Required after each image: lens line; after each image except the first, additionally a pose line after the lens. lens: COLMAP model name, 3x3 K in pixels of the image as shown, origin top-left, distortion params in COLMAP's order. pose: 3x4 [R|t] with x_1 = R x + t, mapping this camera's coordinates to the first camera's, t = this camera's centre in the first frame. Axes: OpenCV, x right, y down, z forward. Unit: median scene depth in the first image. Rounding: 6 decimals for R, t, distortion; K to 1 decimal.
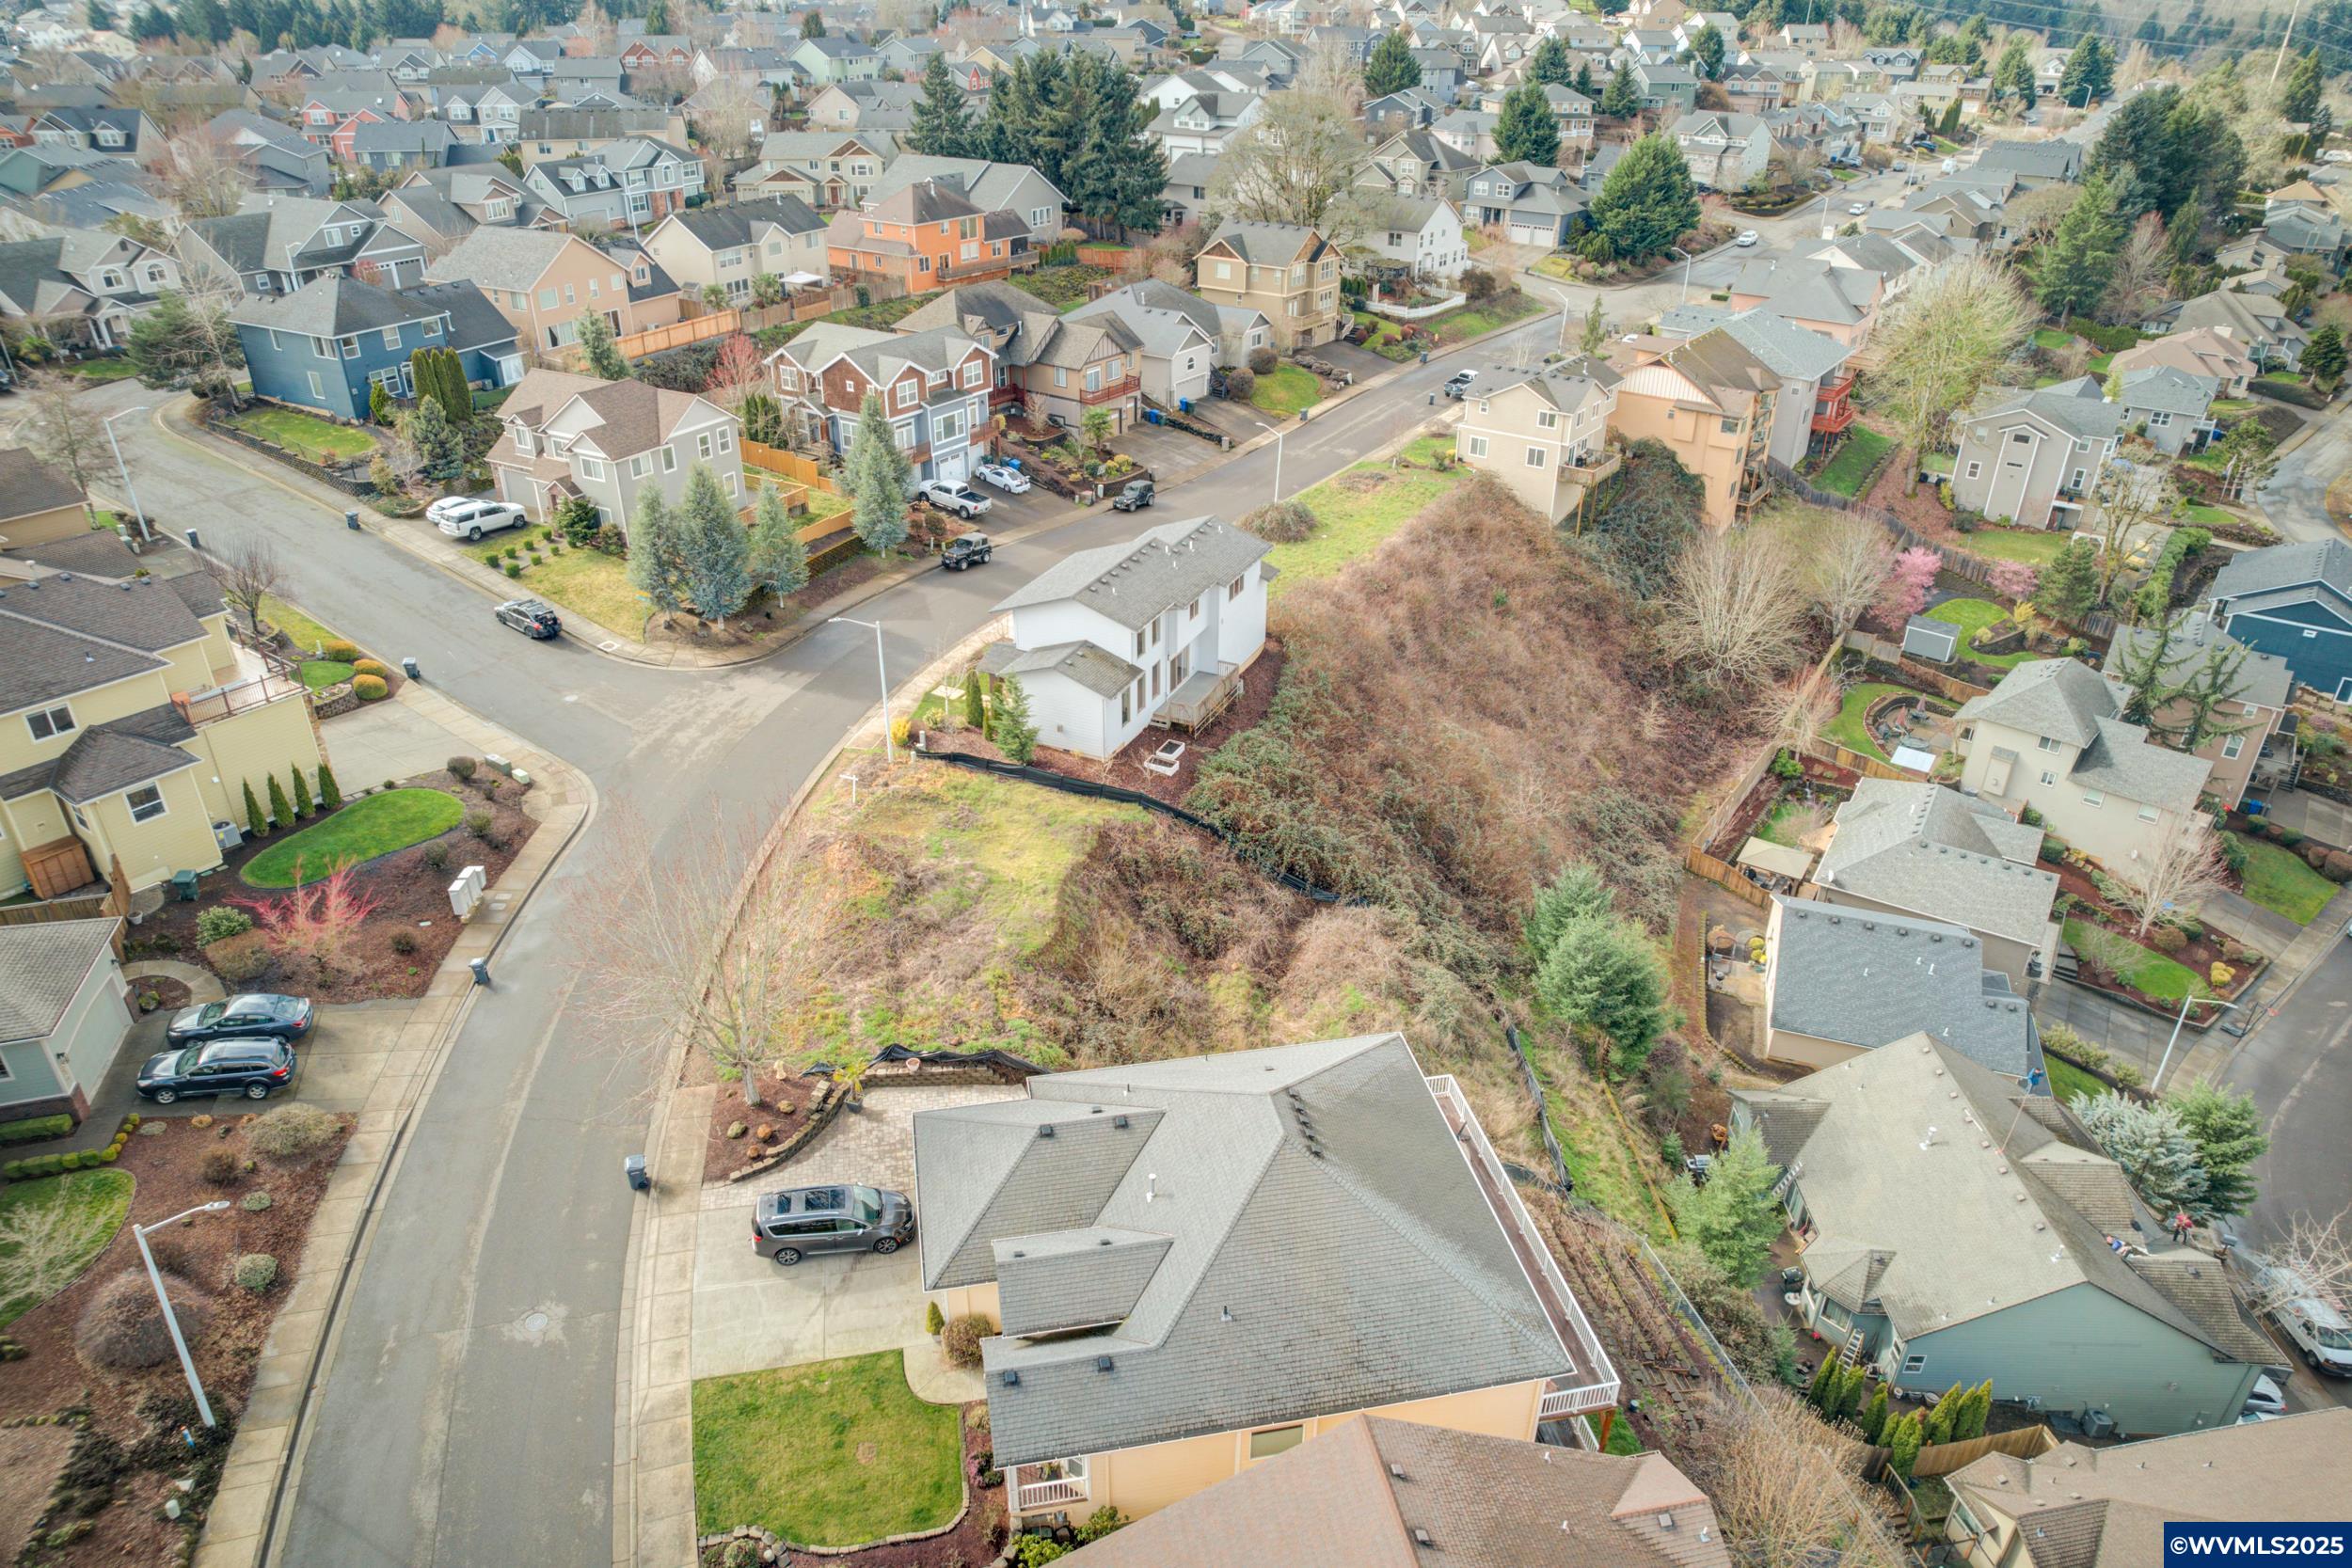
lens RADIAL K [[1504.5, 0, 1175.2], [0, 1504.5, 793.6], [0, 0, 1]] dist [-0.082234, 0.072968]
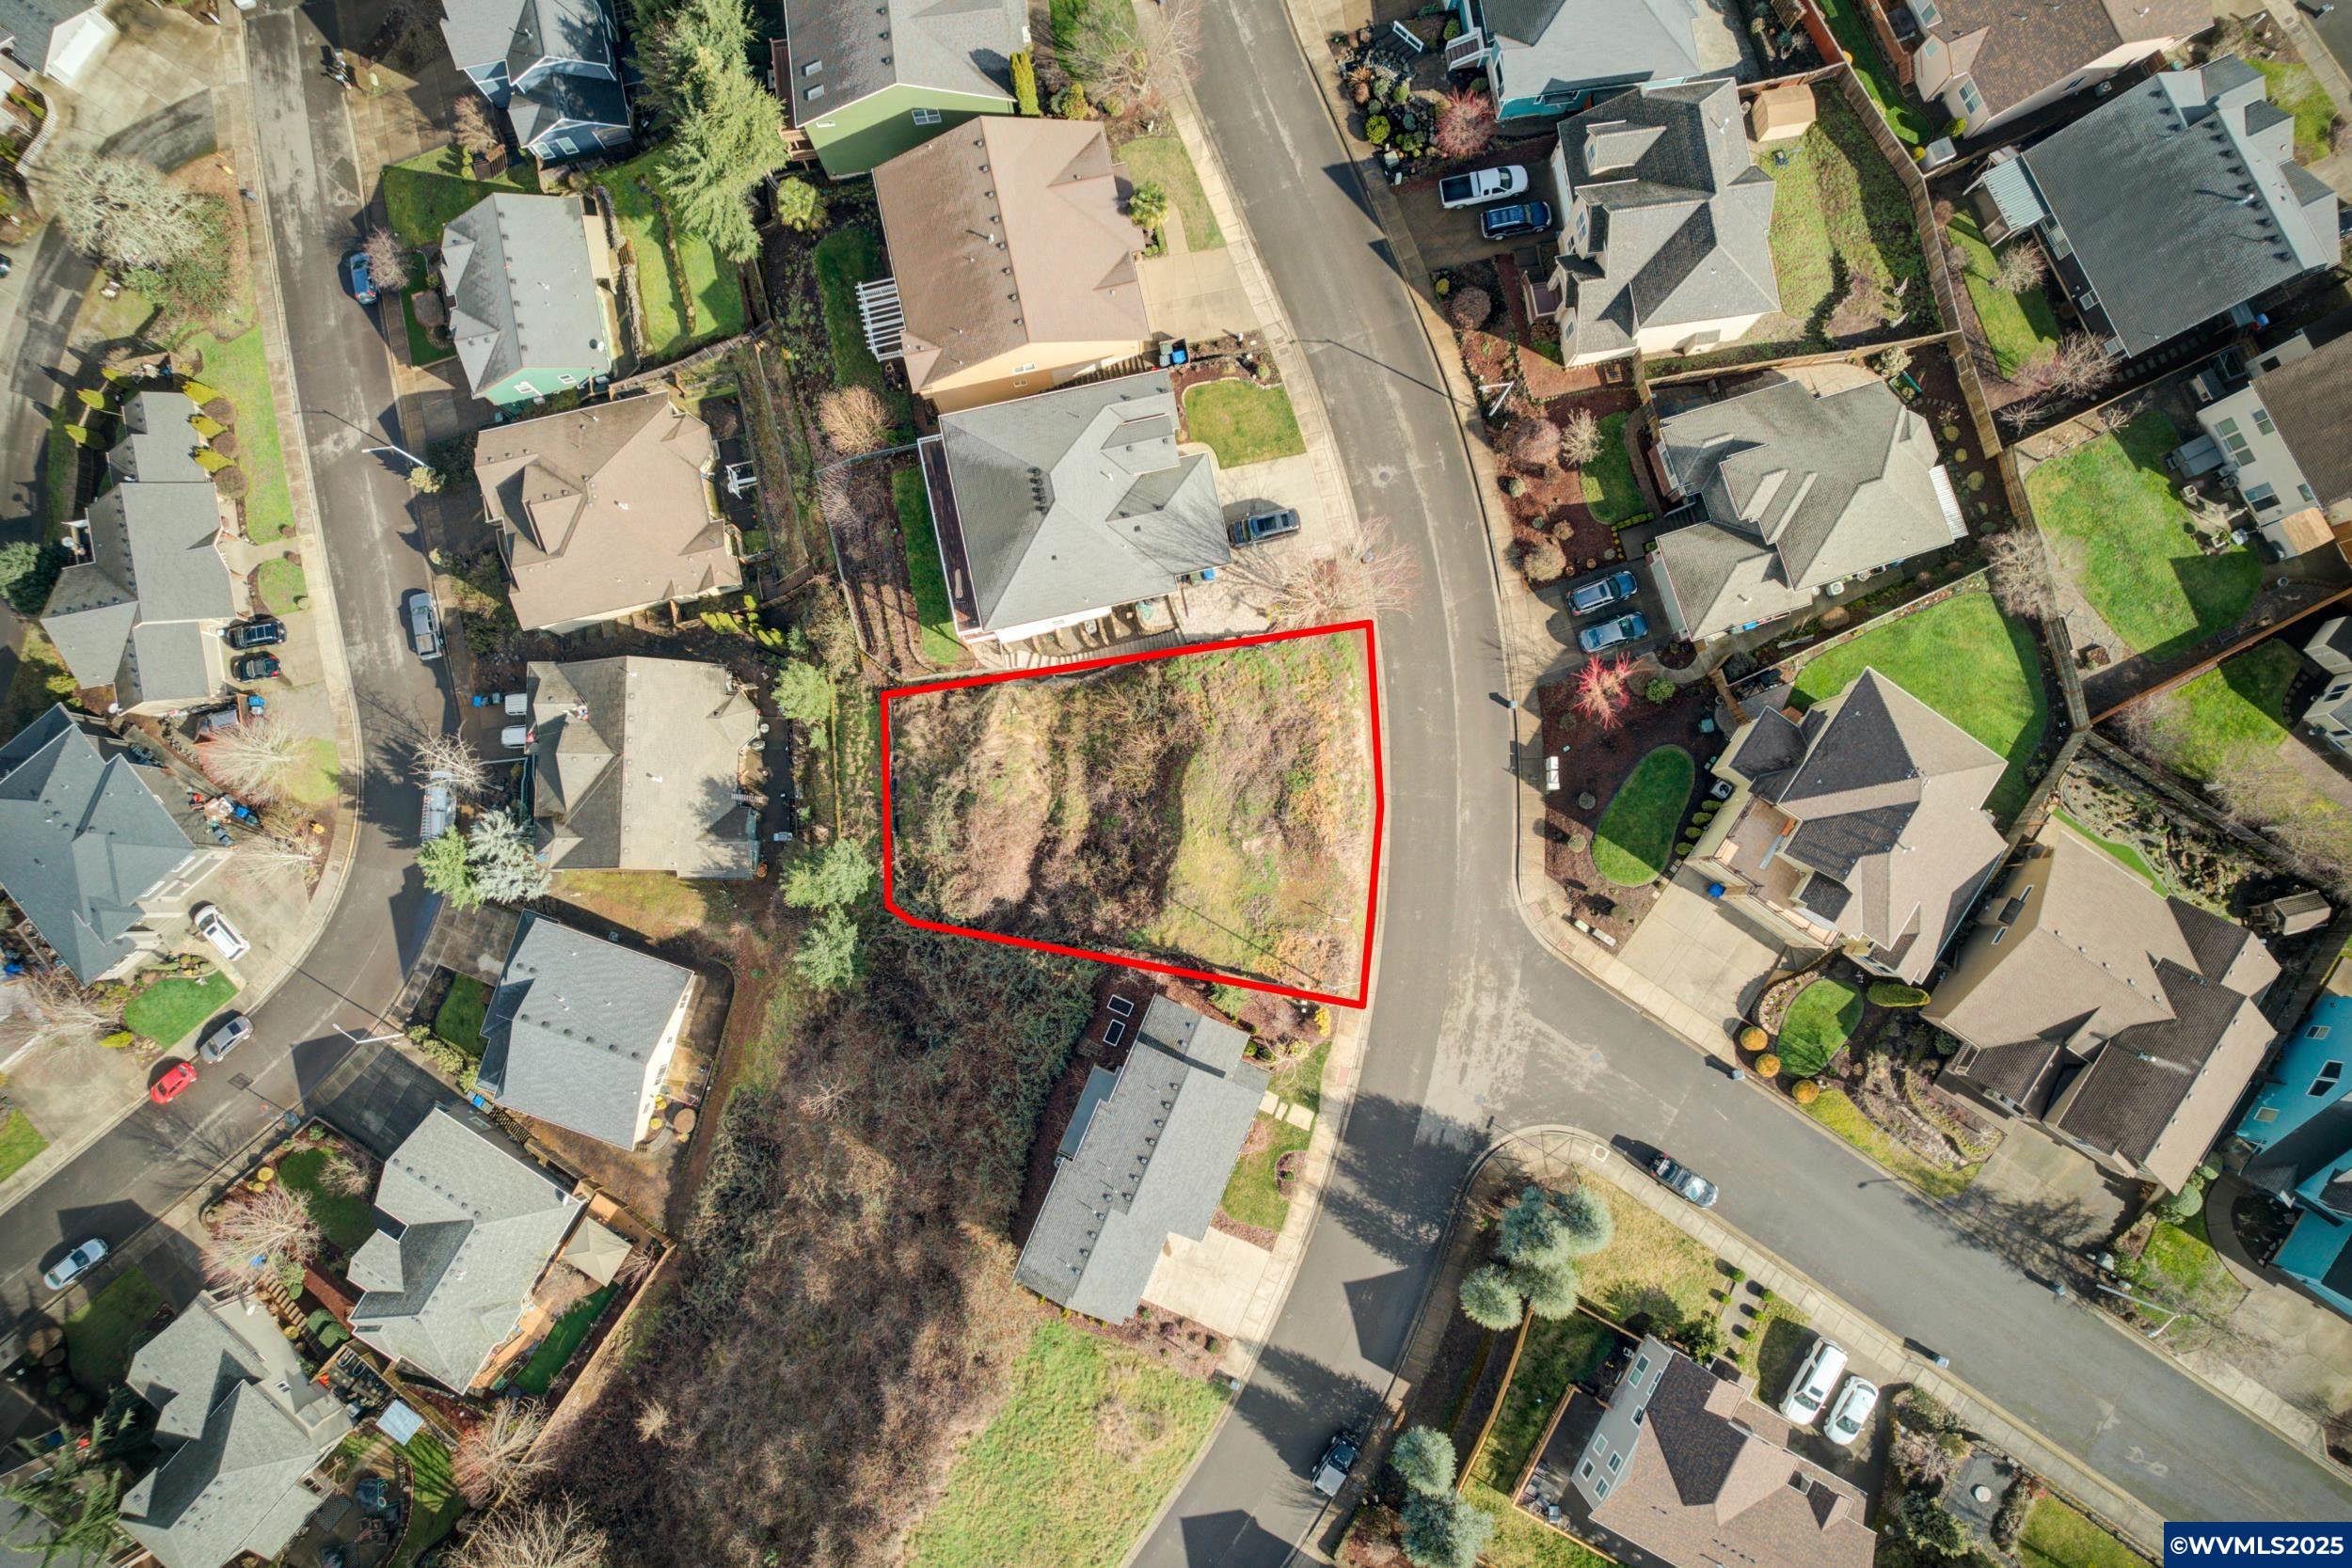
lens RADIAL K [[1504.5, 0, 1175.2], [0, 1504.5, 793.6], [0, 0, 1]] dist [-0.082234, 0.072968]
pose [[-0.999815, 0.018602, -0.004985, -0.044723], [-0.012183, -0.410461, 0.911797, -0.939781], [0.014915, 0.911688, 0.410612, 0.240450]]
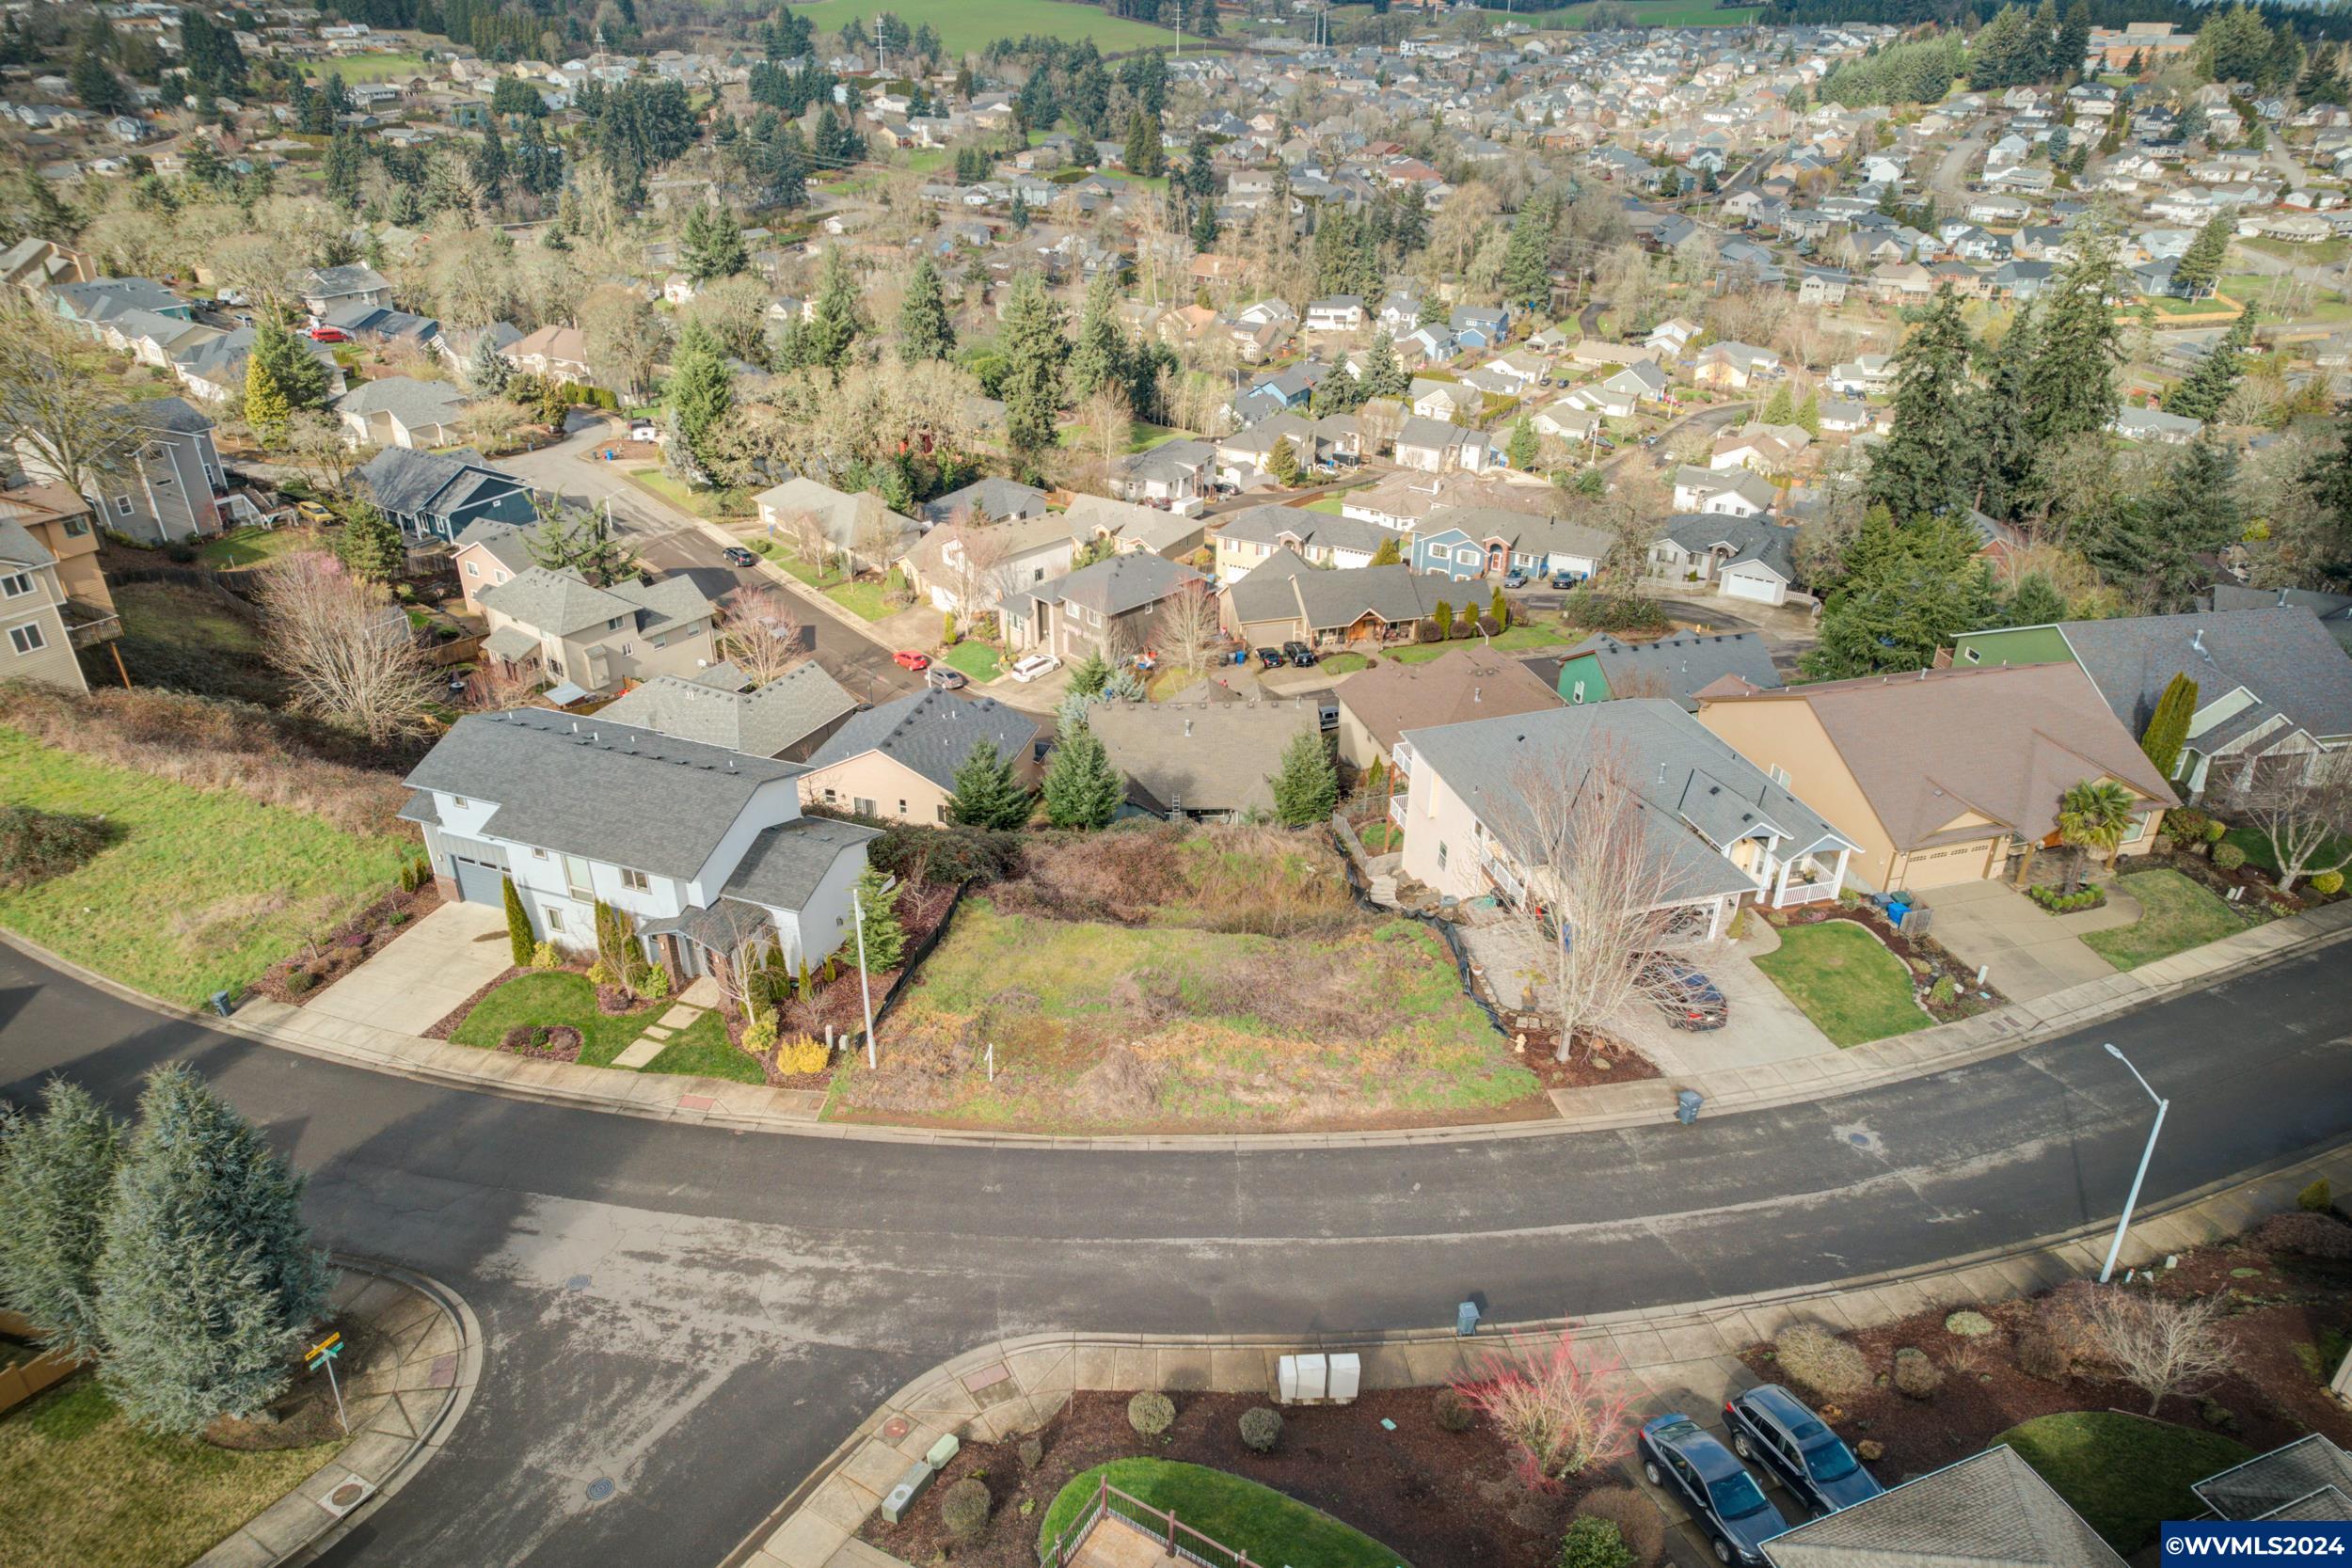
lens RADIAL K [[1504.5, 0, 1175.2], [0, 1504.5, 793.6], [0, 0, 1]] dist [-0.082234, 0.072968]
pose [[-0.077456, -0.483800, 0.871744, -0.617592], [0.475048, 0.750825, 0.458902, -0.307761], [-0.876544, 0.449666, 0.171672, 0.557614]]
